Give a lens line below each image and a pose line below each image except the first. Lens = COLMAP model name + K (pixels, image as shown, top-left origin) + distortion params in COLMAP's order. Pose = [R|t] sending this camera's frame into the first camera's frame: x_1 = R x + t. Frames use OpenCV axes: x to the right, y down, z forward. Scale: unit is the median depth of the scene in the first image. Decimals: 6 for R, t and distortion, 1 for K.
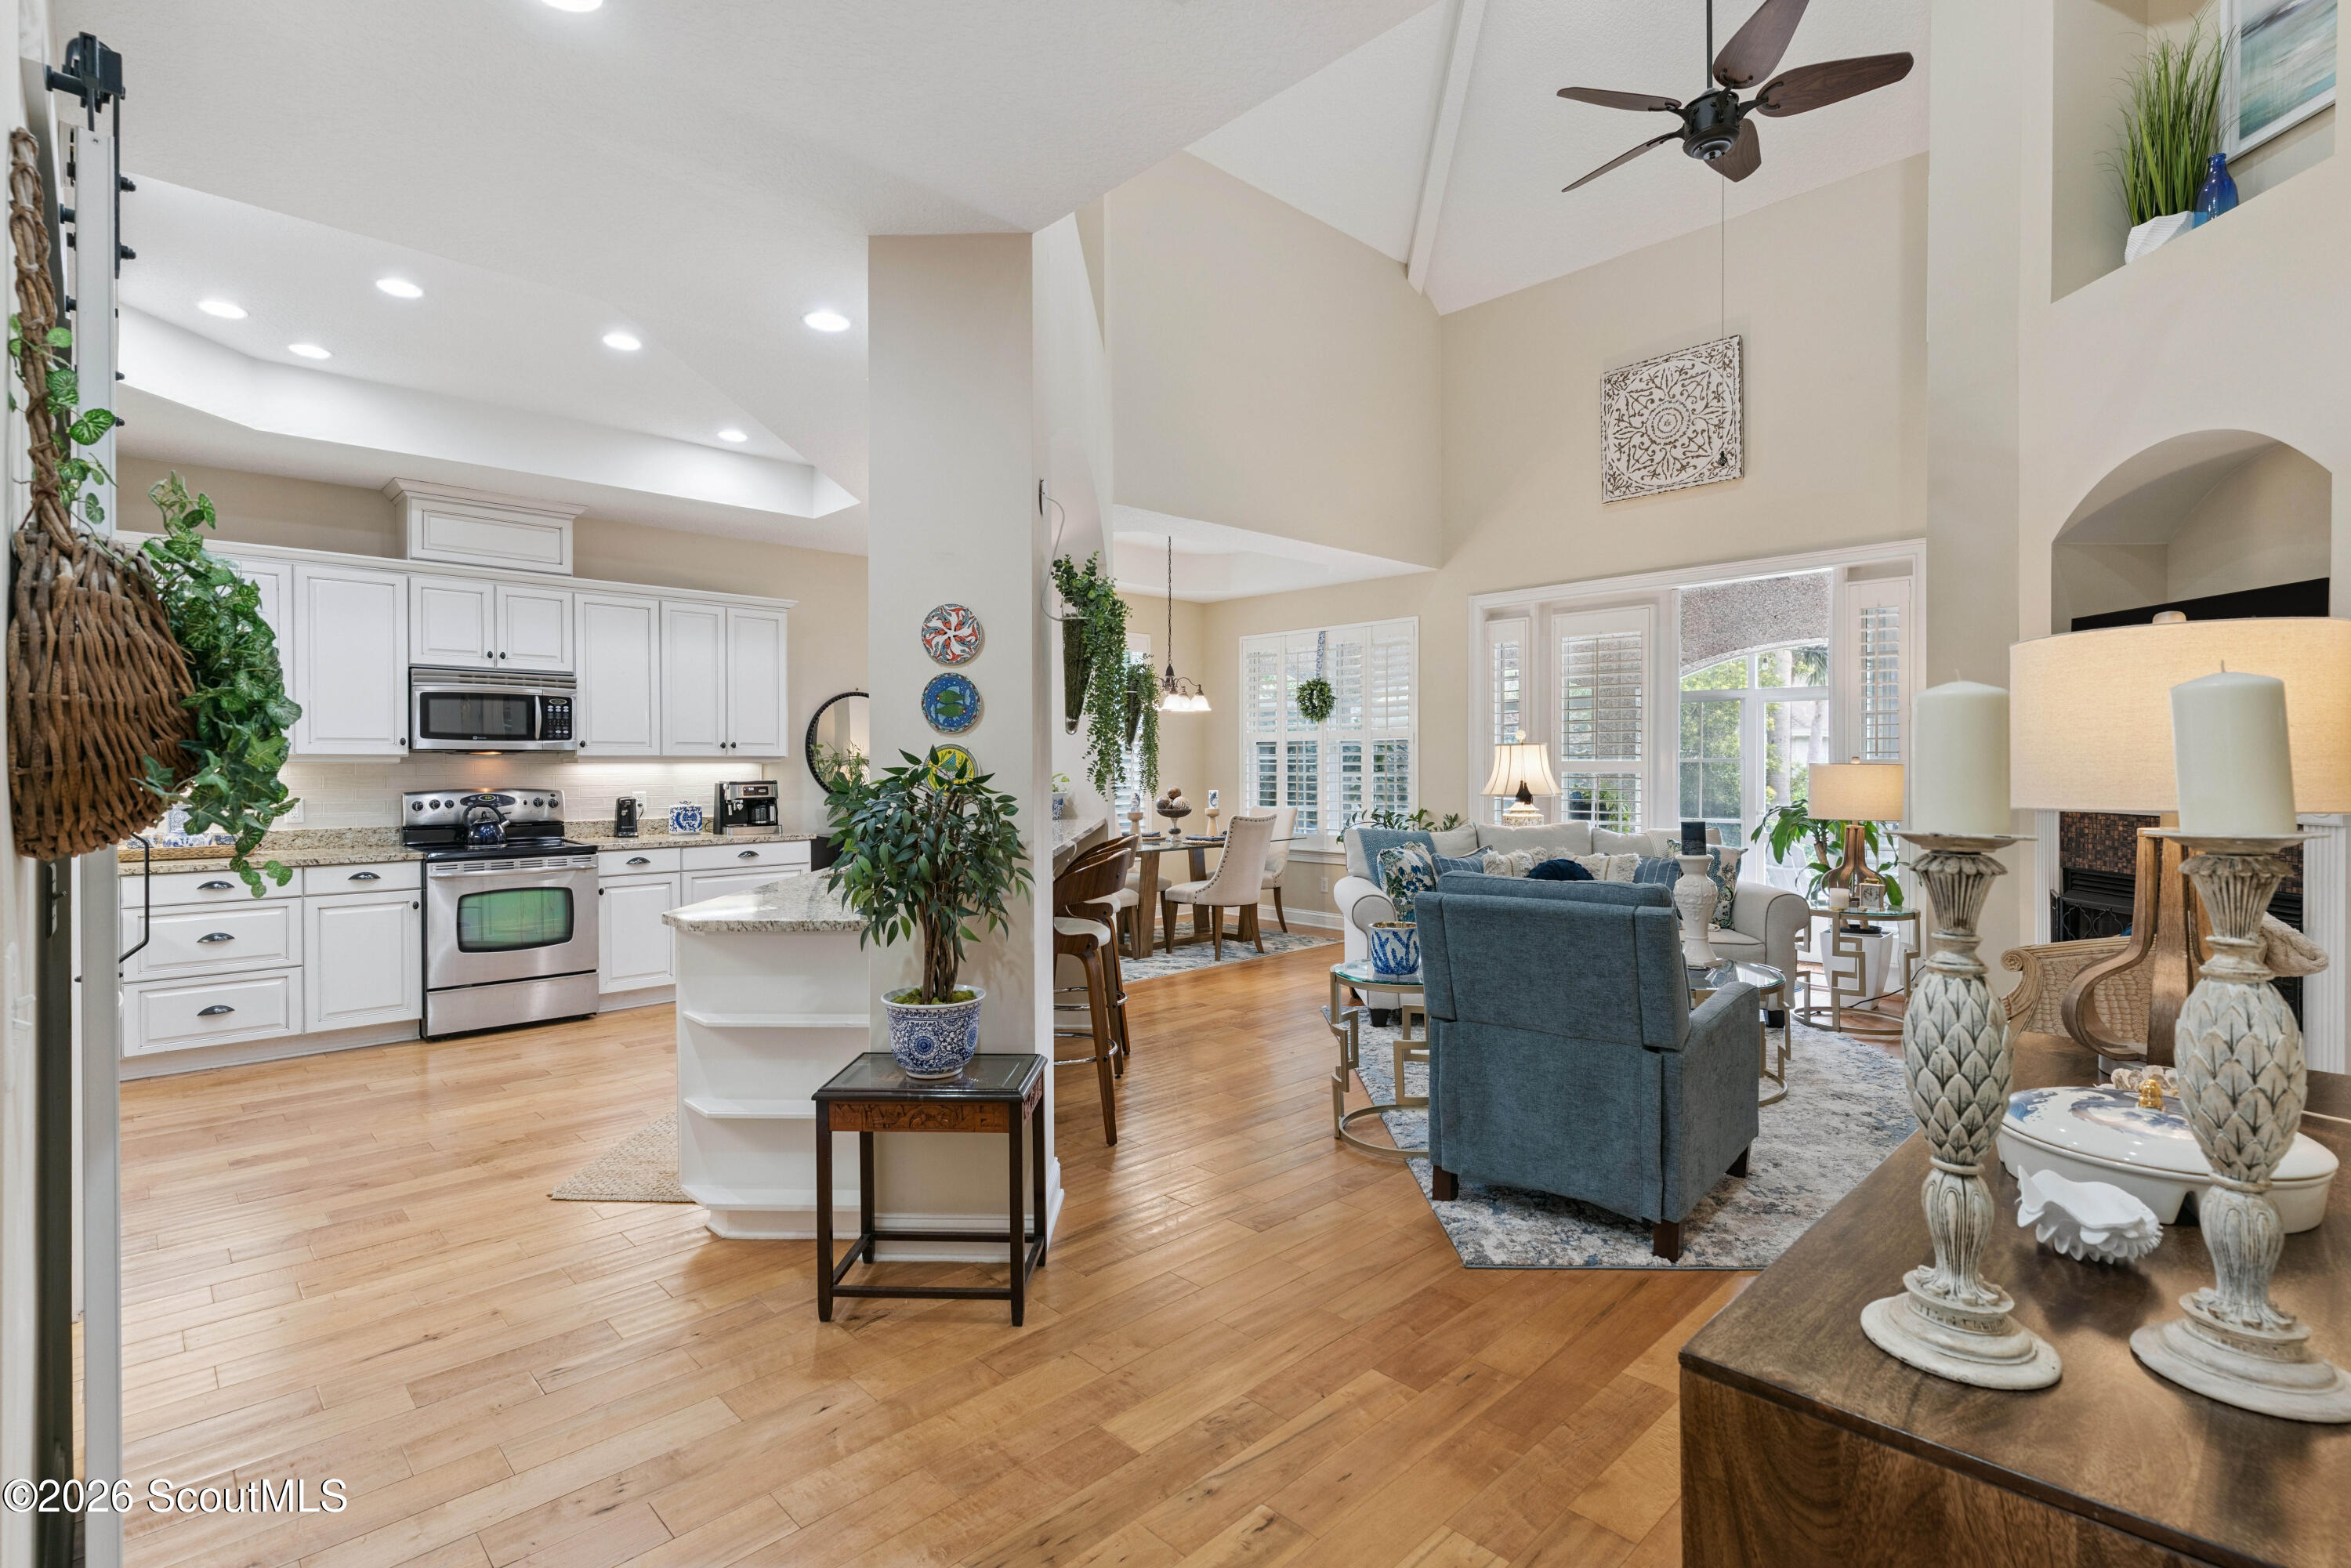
lens RADIAL K [[1117.4, 0, 1160.6], [0, 1117.4, 778.4], [0, 0, 1]] dist [0.004187, -0.000747]
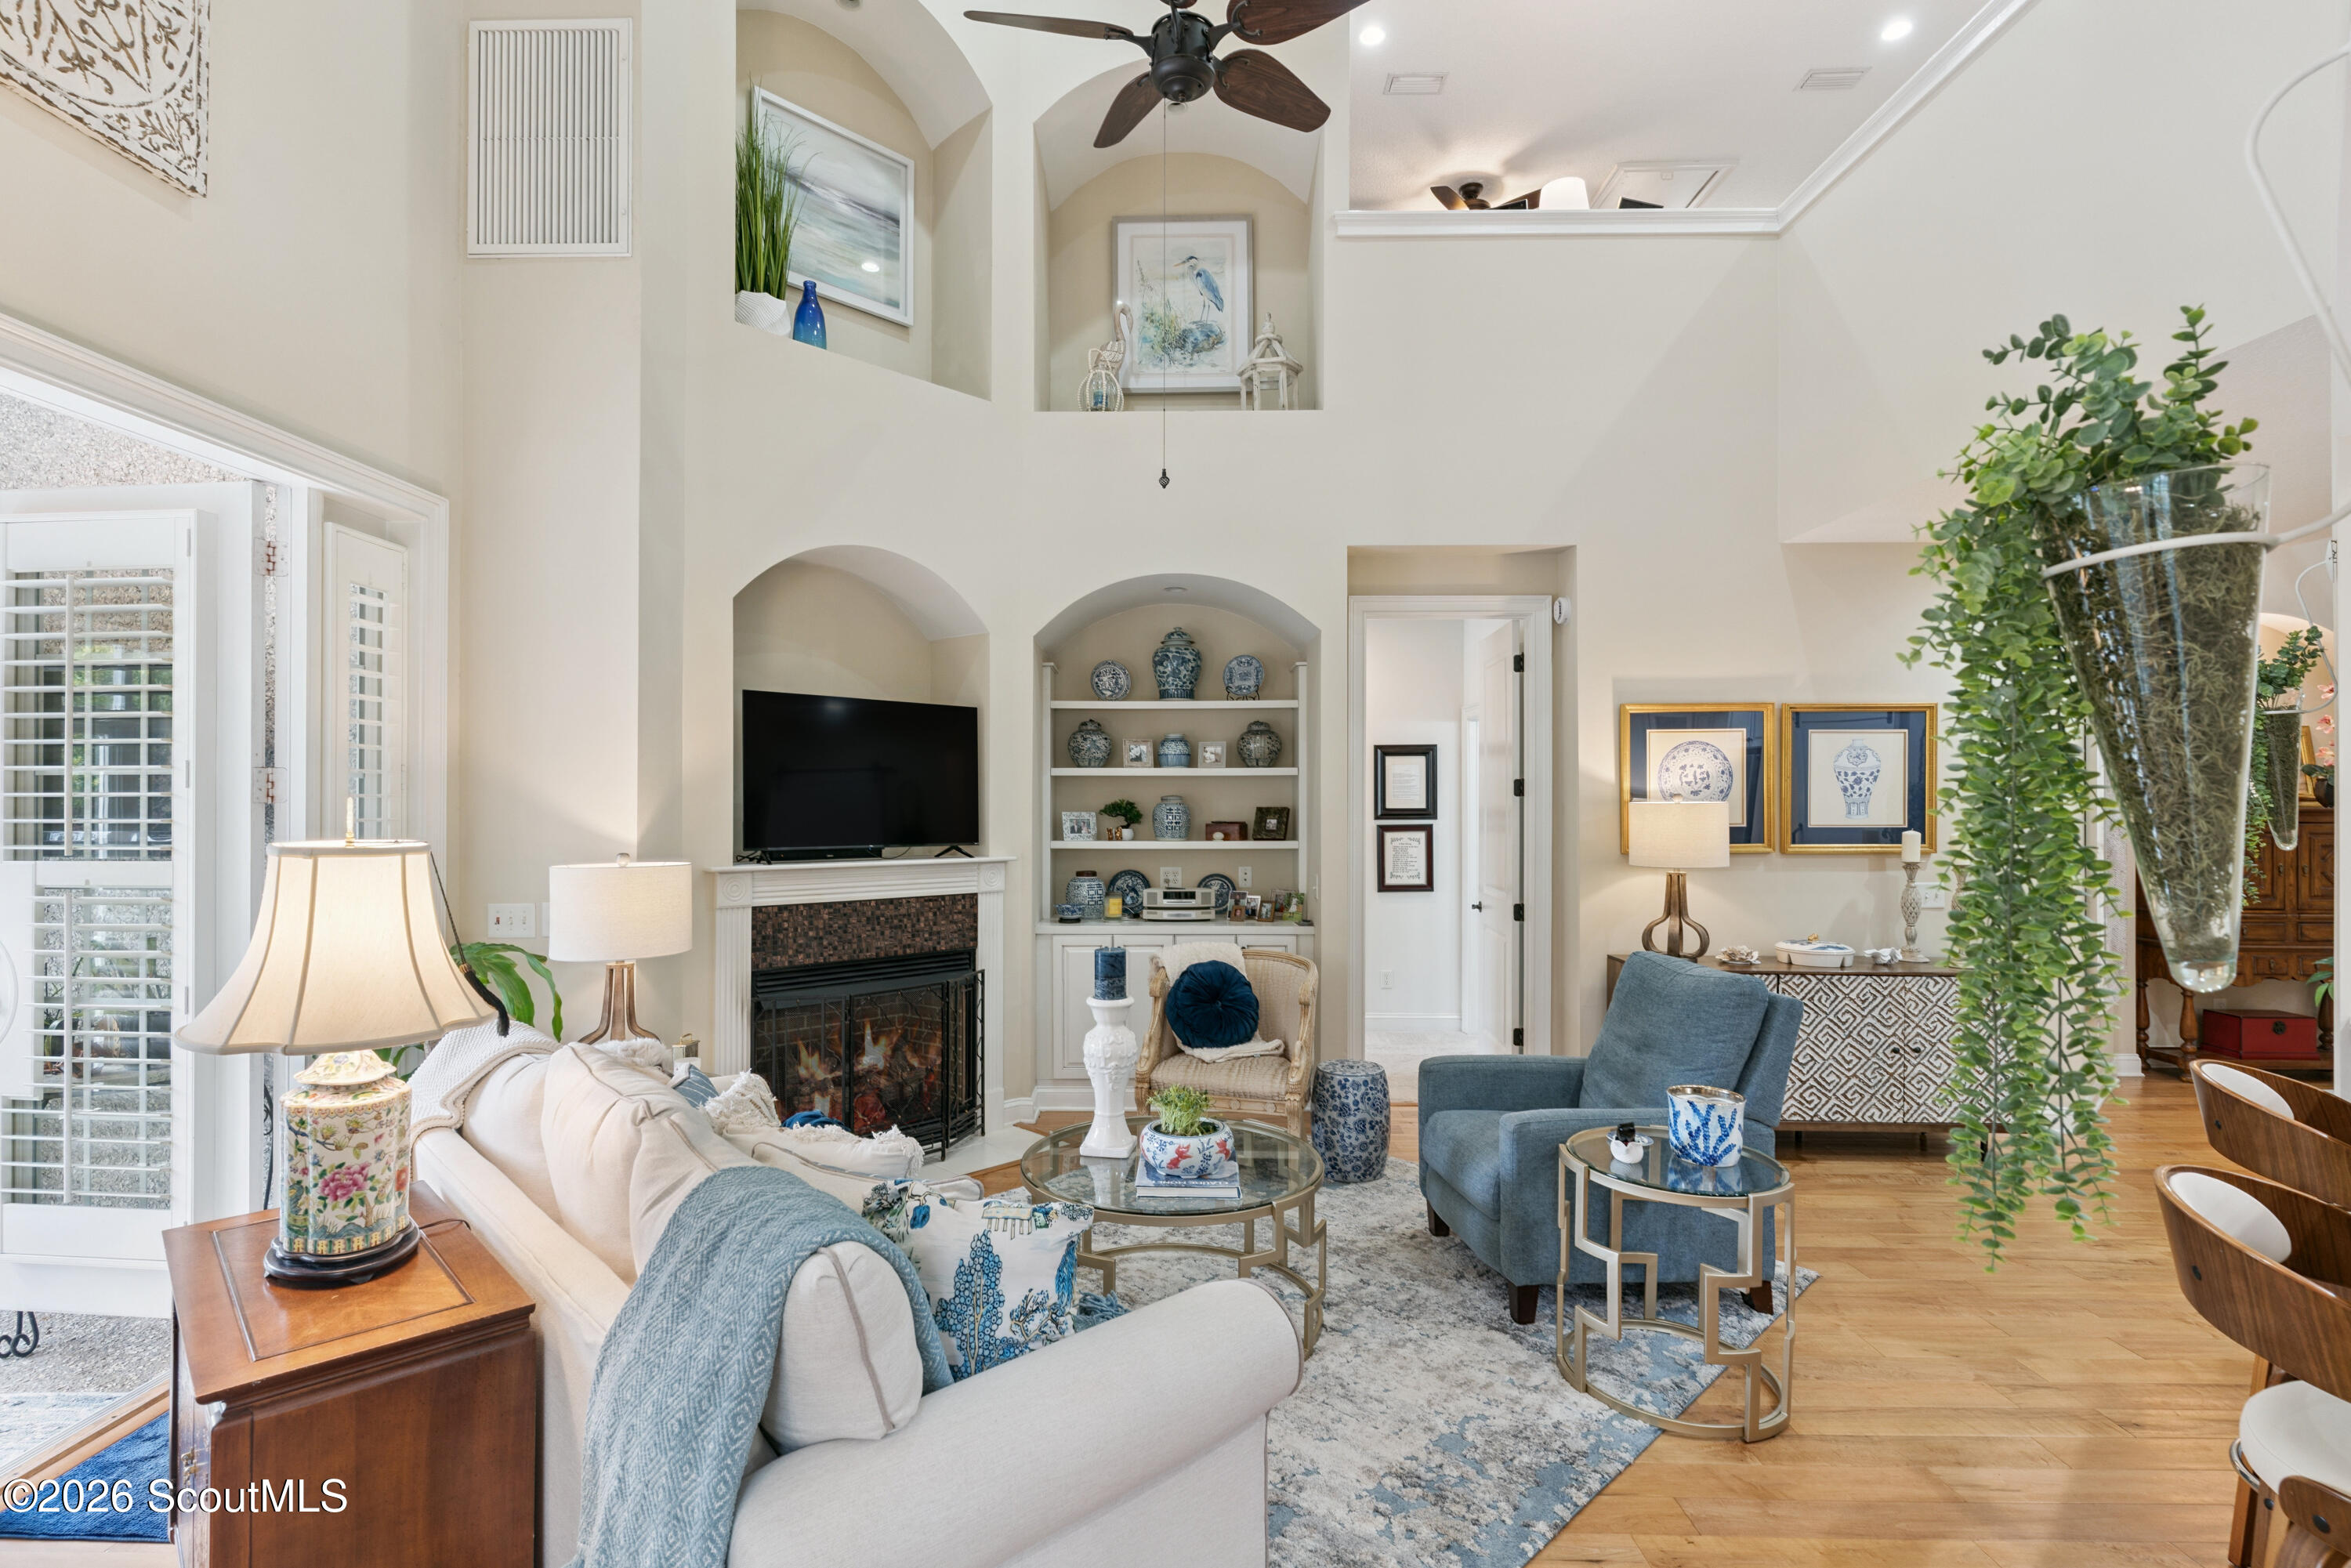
lens RADIAL K [[1117.4, 0, 1169.0], [0, 1117.4, 801.7], [0, 0, 1]] dist [0.004187, -0.000747]
pose [[-0.715921, 0.006065, 0.698155, -0.036335], [0.012426, 0.999915, 0.004055, -0.044227], [-0.698071, 0.011579, -0.715935, 1.163456]]
